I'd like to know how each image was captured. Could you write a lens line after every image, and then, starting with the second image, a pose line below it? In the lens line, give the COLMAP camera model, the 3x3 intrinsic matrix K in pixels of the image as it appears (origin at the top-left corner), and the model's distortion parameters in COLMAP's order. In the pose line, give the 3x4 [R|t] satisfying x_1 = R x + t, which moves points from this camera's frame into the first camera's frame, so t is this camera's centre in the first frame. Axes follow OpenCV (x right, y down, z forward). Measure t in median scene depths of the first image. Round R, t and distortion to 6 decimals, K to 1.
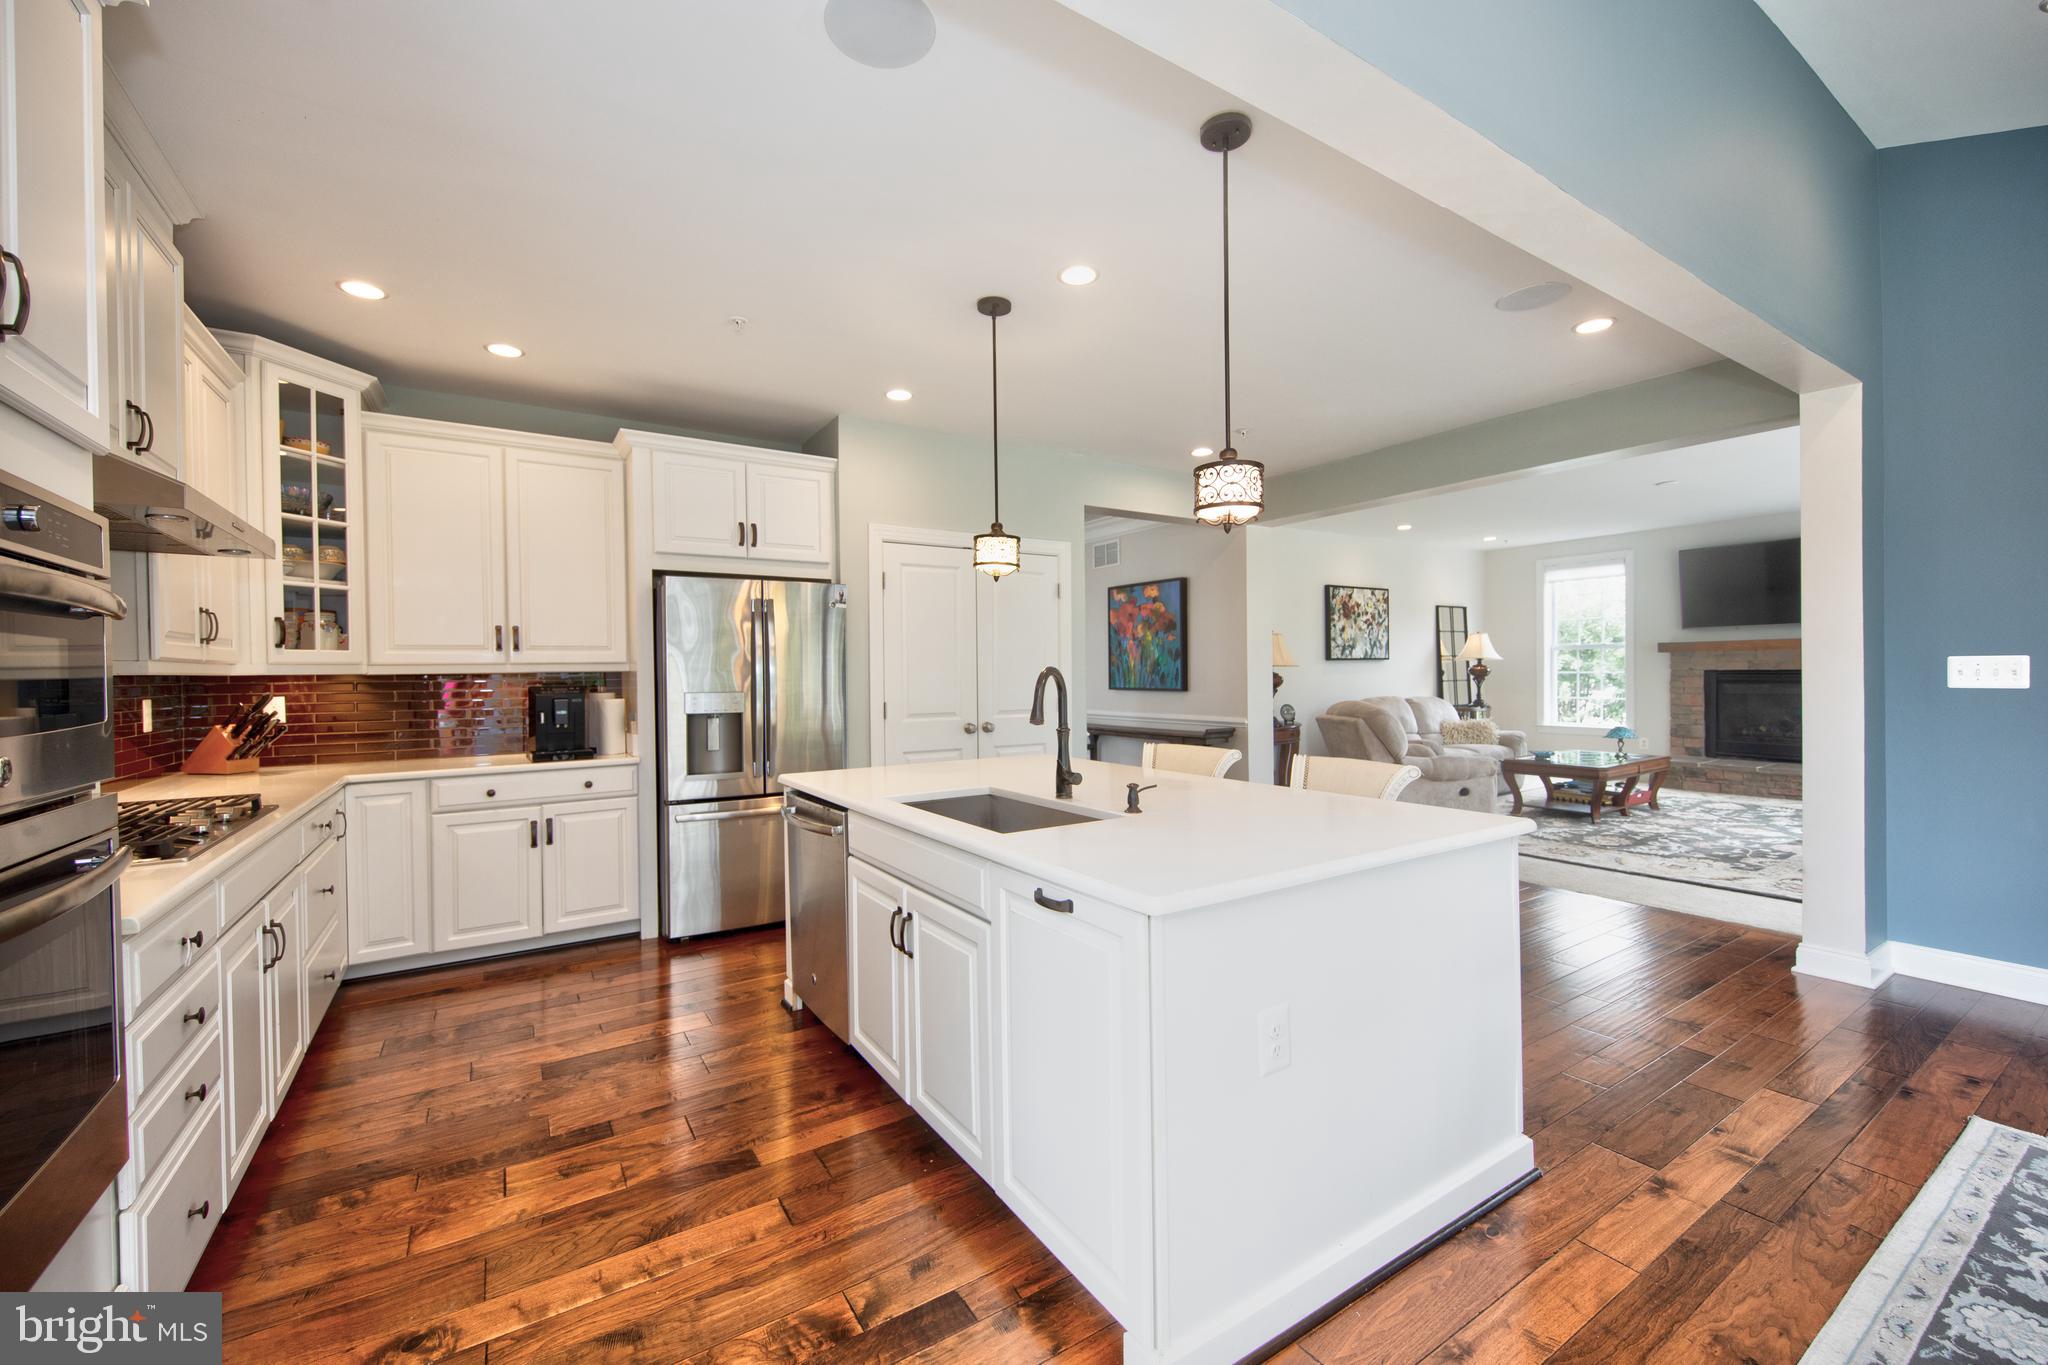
lens RADIAL K [[824.3, 0, 1028.6], [0, 824.3, 686.5], [0, 0, 1]] dist [-0.002434, -0.000162]
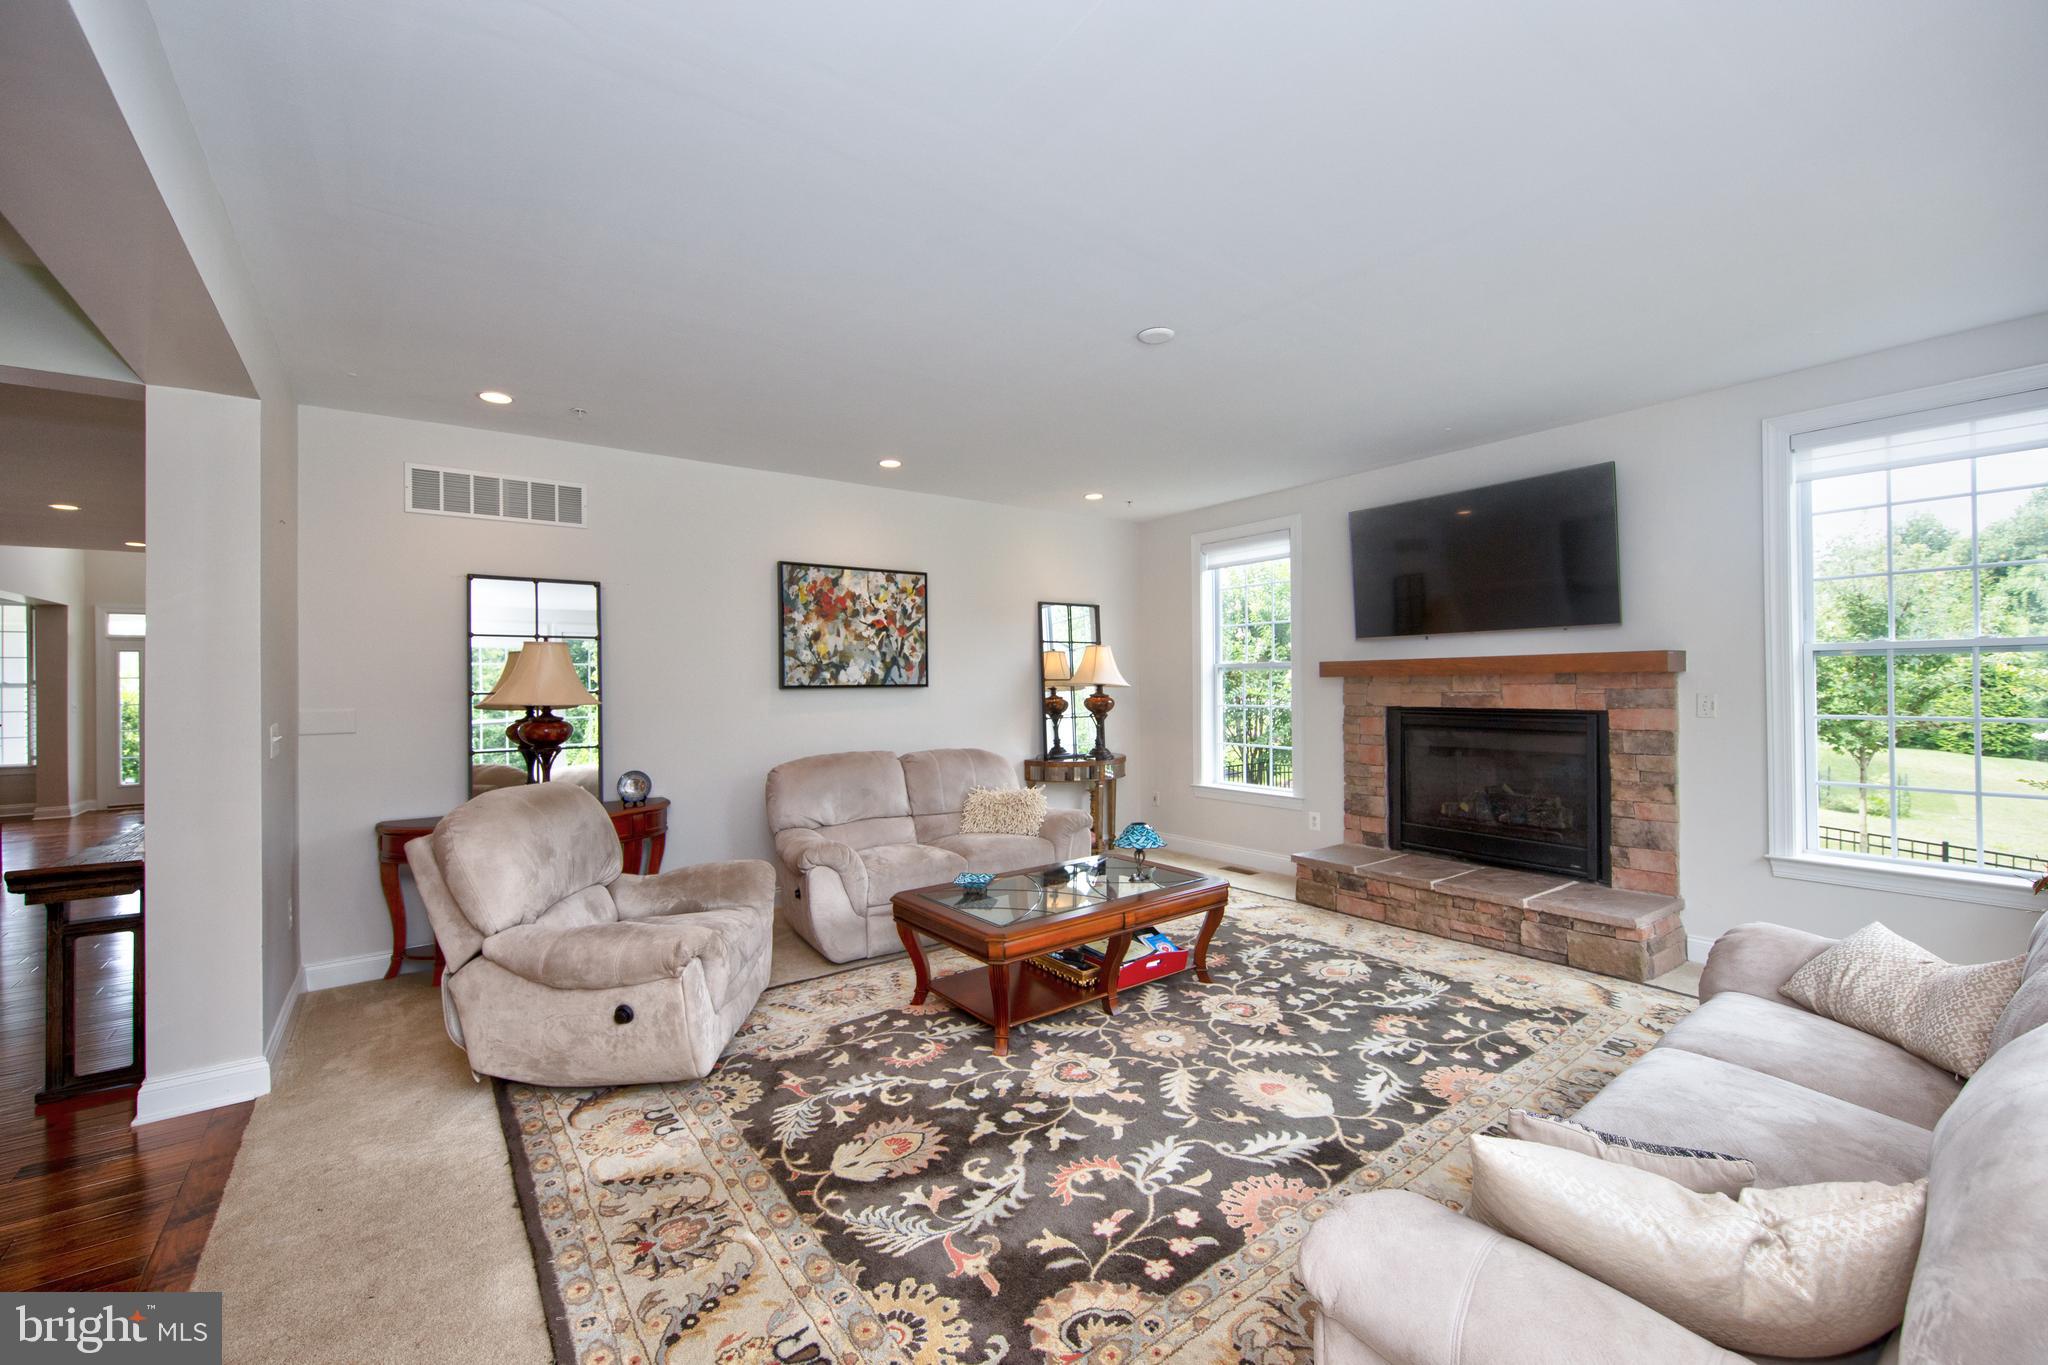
lens RADIAL K [[855.7, 0, 1016.2], [0, 855.7, 673.6], [0, 0, 1]] dist [-0.000623, -0.000103]
pose [[0.996587, 0.003384, 0.082482, 0.462552], [-0.001021, 0.999588, -0.028675, -0.024560], [-0.082545, 0.028493, 0.996180, 0.360794]]
